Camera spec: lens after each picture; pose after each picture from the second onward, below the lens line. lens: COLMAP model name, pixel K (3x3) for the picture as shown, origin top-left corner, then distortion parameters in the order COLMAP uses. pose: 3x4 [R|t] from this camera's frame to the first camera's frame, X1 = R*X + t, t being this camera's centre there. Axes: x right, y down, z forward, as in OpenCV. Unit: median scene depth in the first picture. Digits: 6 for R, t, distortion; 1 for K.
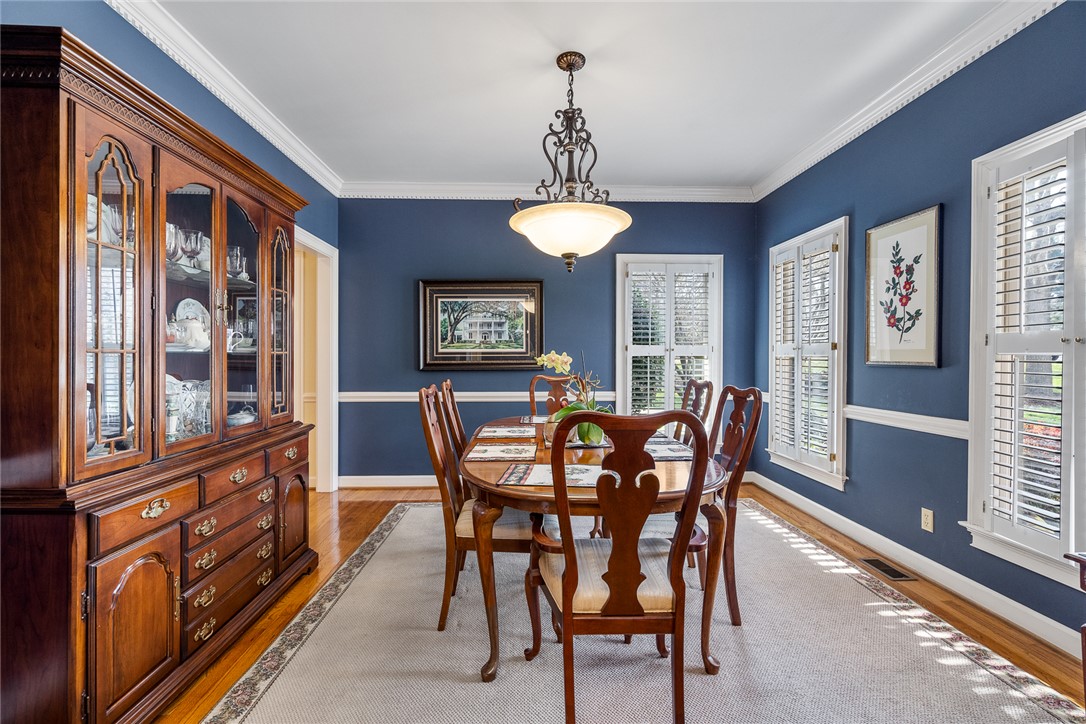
lens RADIAL K [[504.7, 0, 544.3], [0, 504.7, 357.9], [0, 0, 1]] dist [-0.001407, 0.000104]
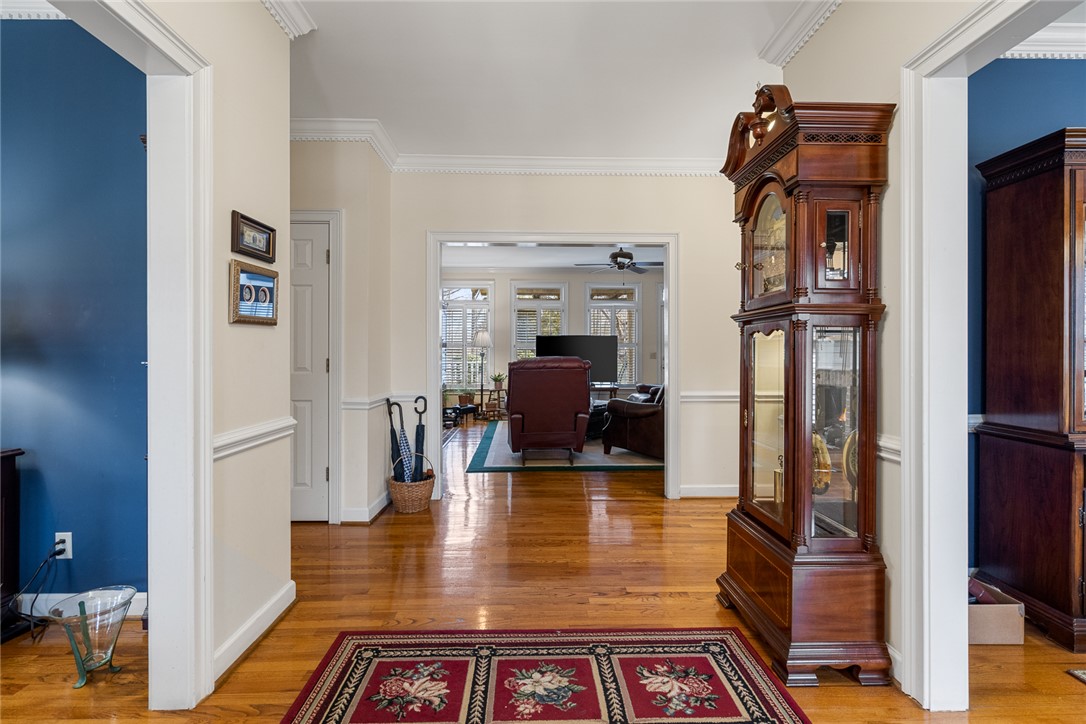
lens RADIAL K [[504.7, 0, 541.0], [0, 504.7, 356.1], [0, 0, 1]] dist [-0.001407, 0.000104]
pose [[-0.002056, 0.004032, -0.999990, 0.720169], [0.001867, 0.999990, 0.004029, 0.027804], [0.999996, -0.001859, -0.002064, -0.736300]]
